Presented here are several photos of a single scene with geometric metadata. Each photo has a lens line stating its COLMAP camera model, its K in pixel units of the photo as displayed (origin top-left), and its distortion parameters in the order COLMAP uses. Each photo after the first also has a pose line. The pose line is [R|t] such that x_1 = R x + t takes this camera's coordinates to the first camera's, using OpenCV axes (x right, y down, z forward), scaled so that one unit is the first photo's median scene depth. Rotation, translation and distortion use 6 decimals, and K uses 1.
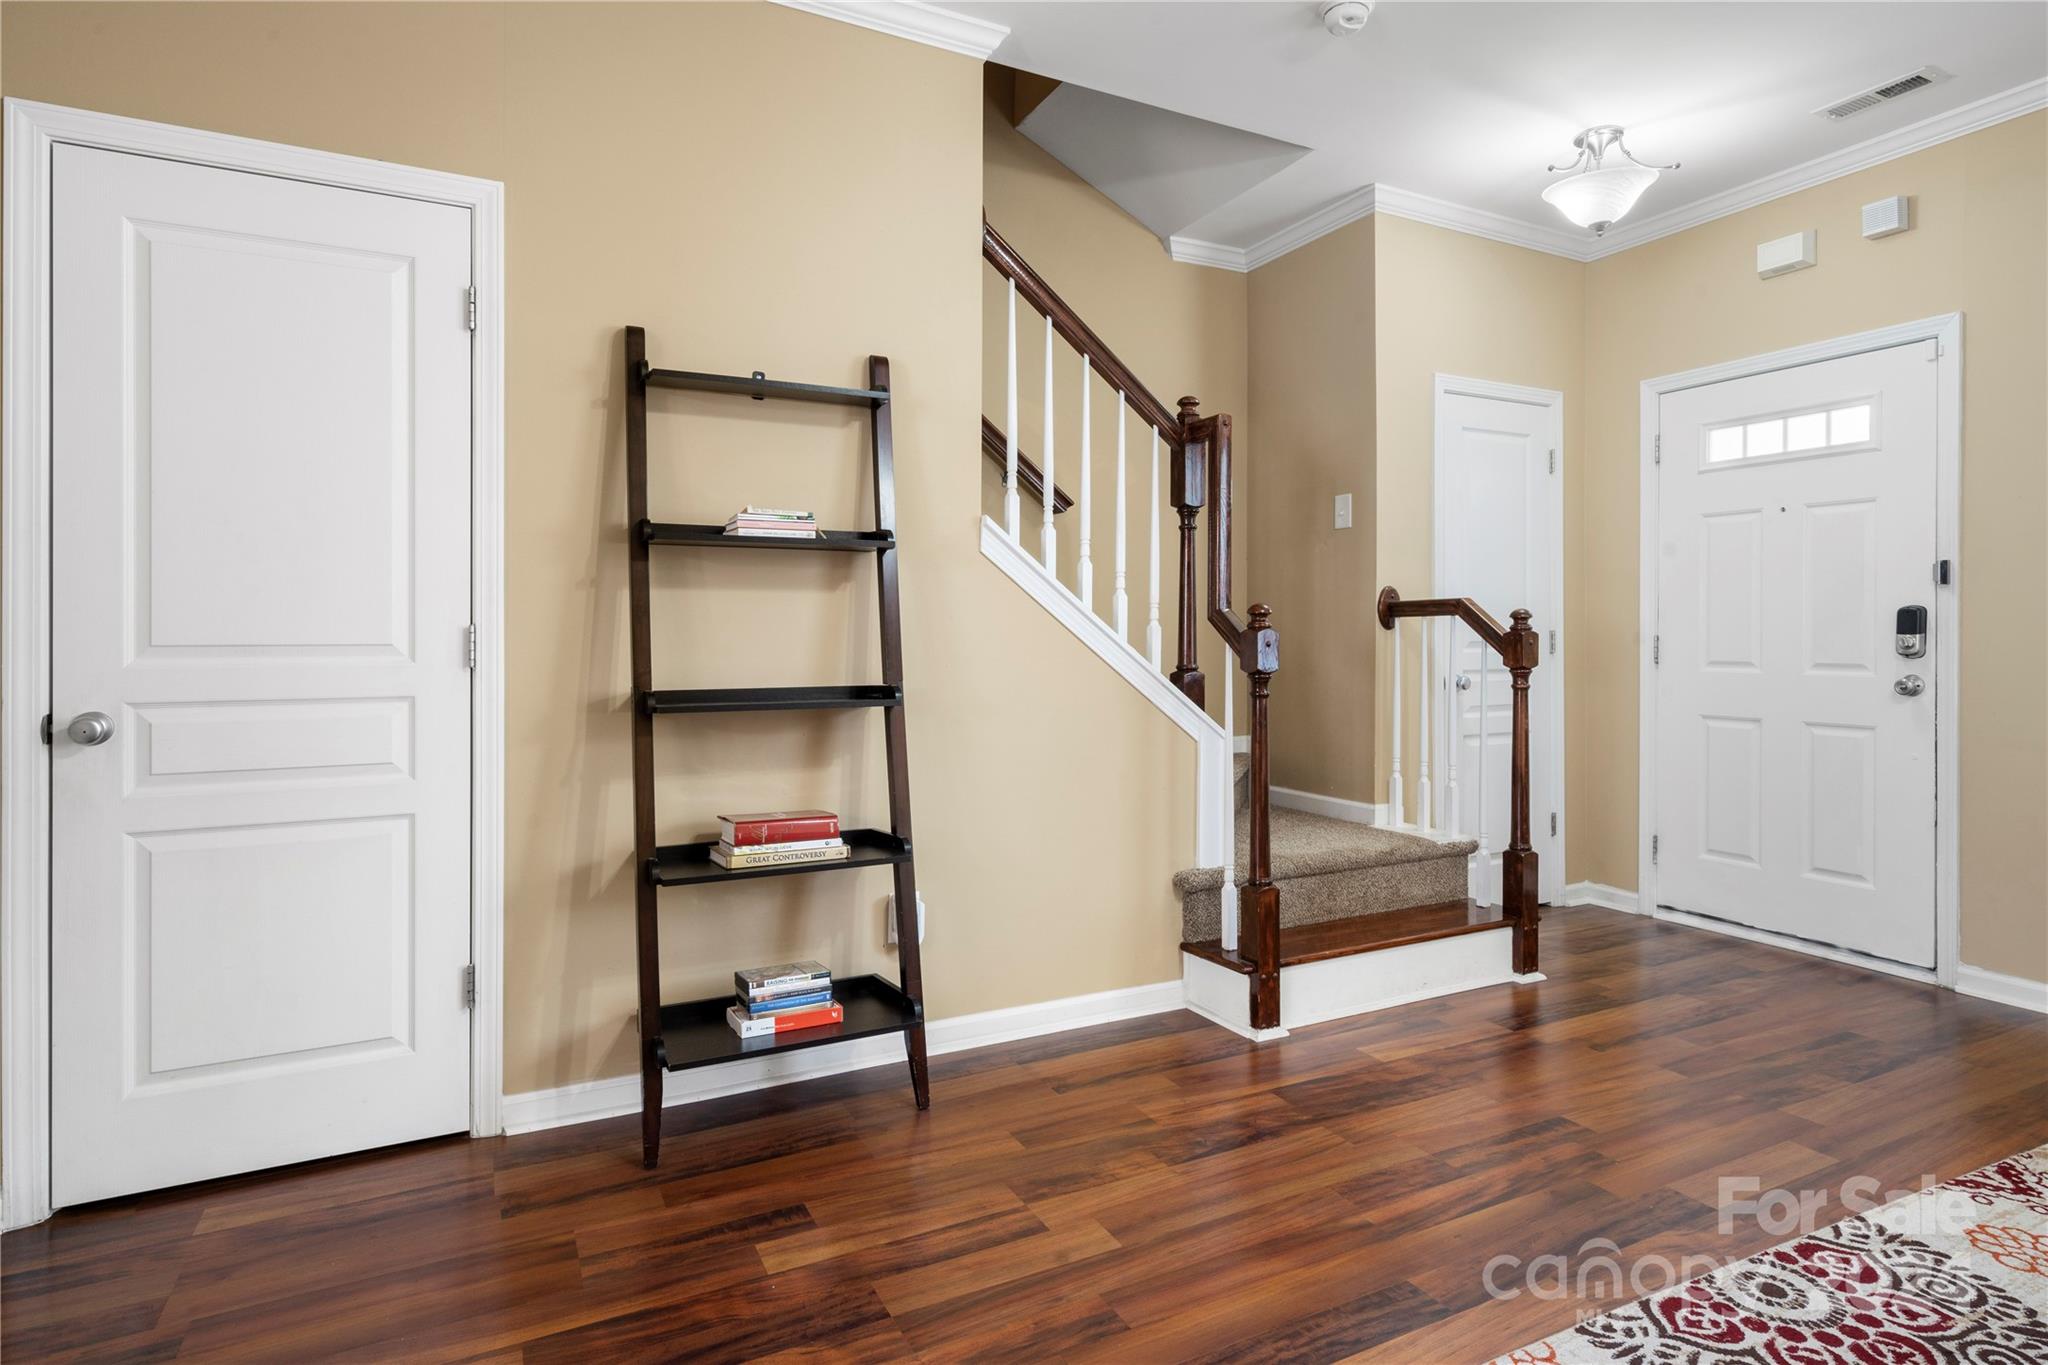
lens RADIAL K [[1078.7, 0, 1024.2], [0, 1078.7, 636.9], [0, 0, 1]] dist [0.001916, -0.000147]
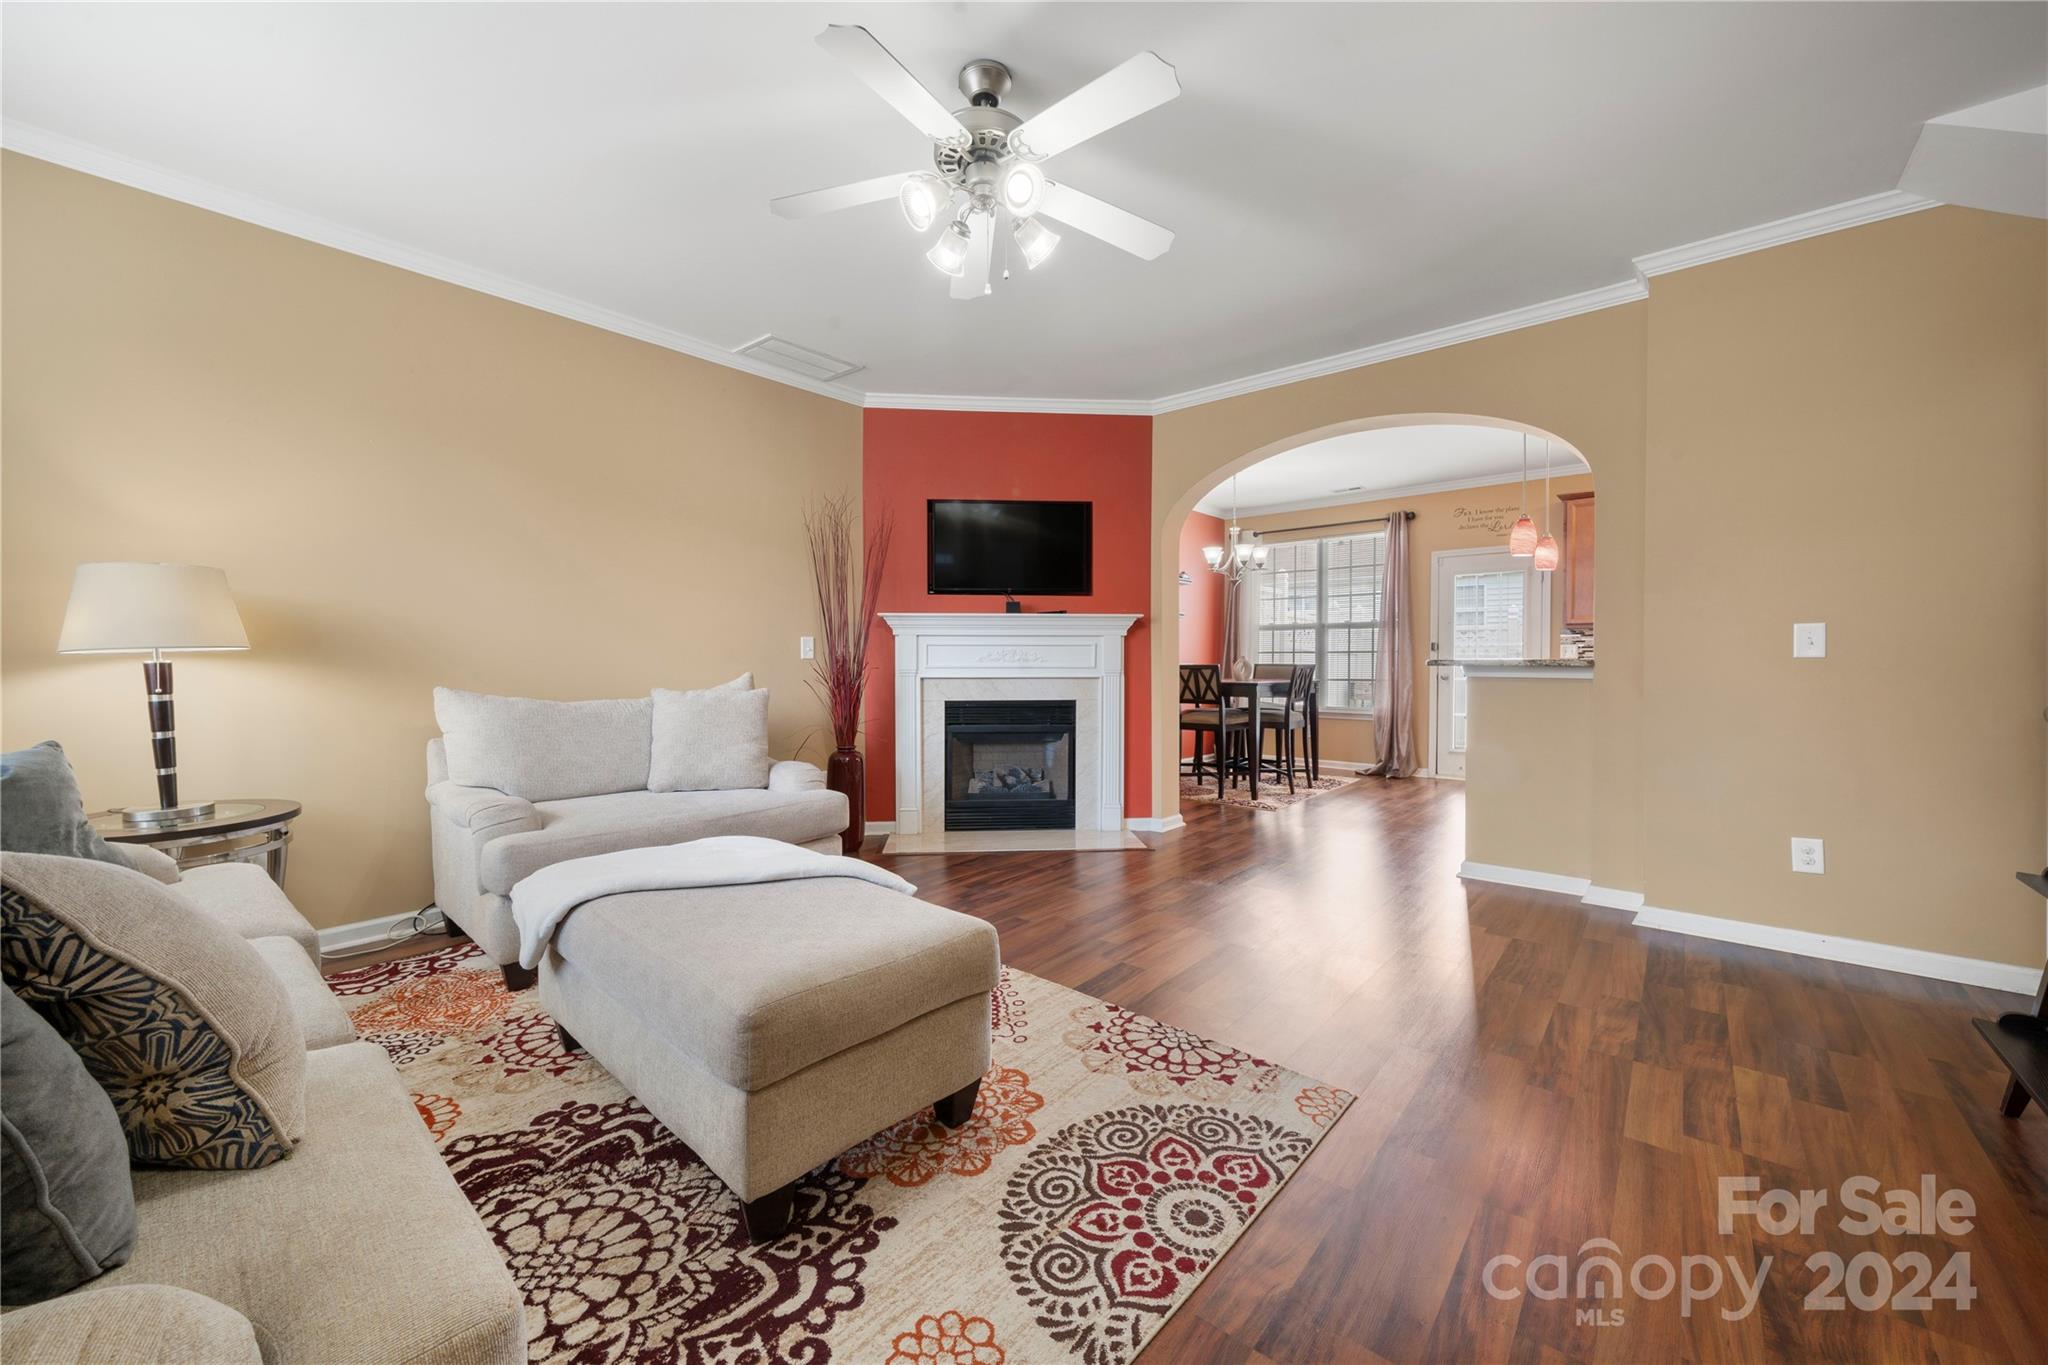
lens RADIAL K [[772.0, 0, 1015.3], [0, 772.0, 673.4], [0, 0, 1]] dist [-0.002320, -0.000126]
pose [[-0.927908, 0.007271, -0.372739, 0.615819], [0.000765, 0.999845, 0.017601, 0.000874], [0.372809, 0.016047, -0.927769, 0.881984]]
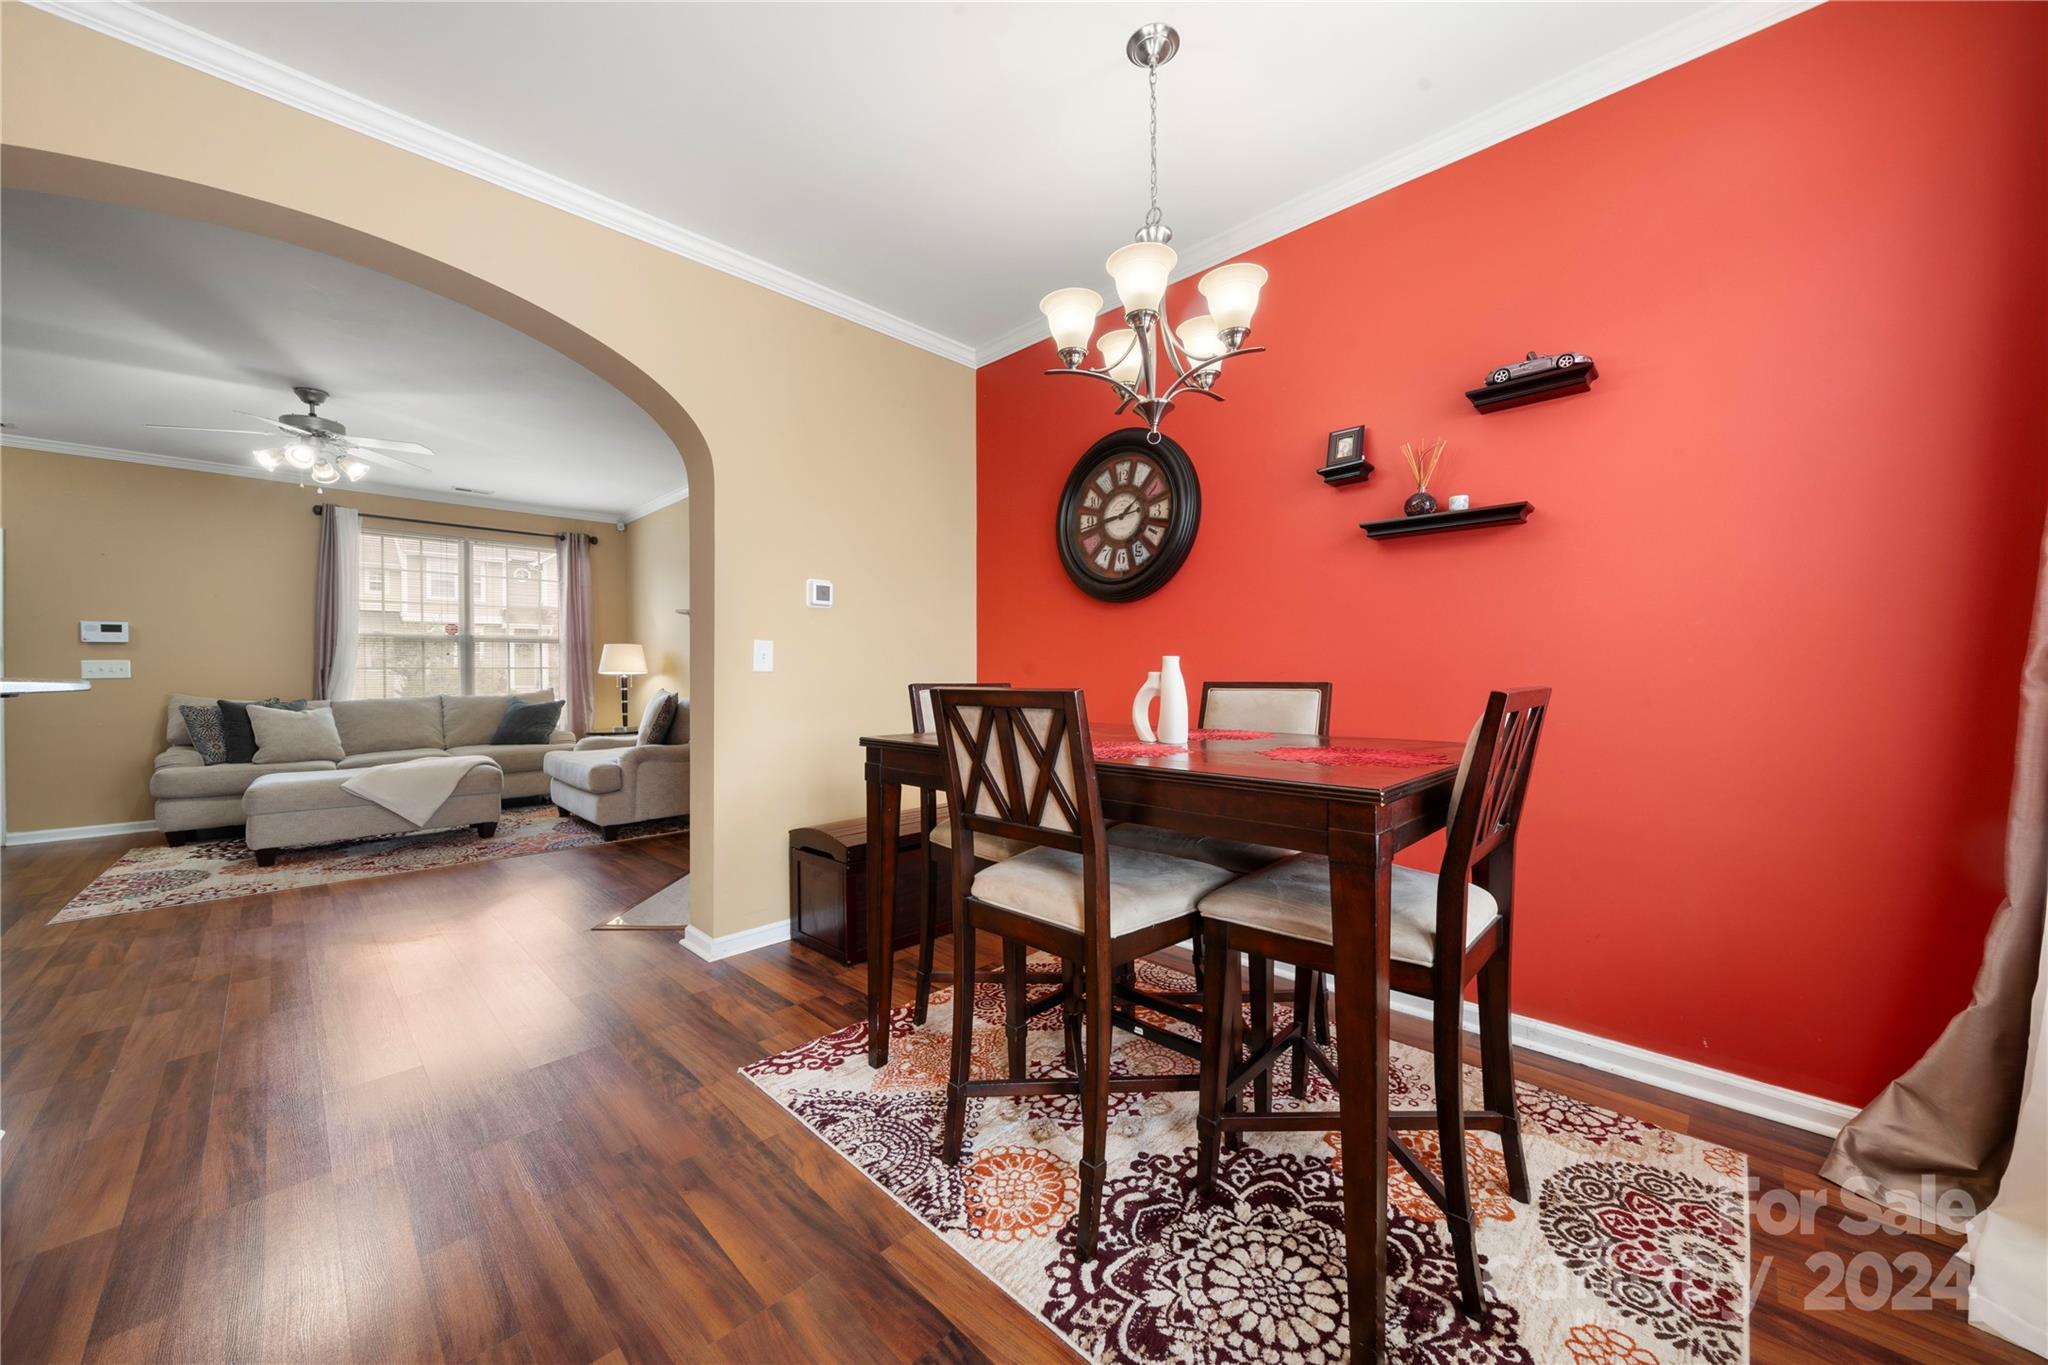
lens RADIAL K [[734.9, 0, 1021.5], [0, 734.9, 678.0], [0, 0, 1]] dist [-0.002767, -0.000281]
pose [[-0.316415, -0.003403, 0.948615, -1.113783], [0.007899, 0.999949, 0.006222, 0.002074], [-0.948588, 0.009462, -0.316372, -0.439885]]
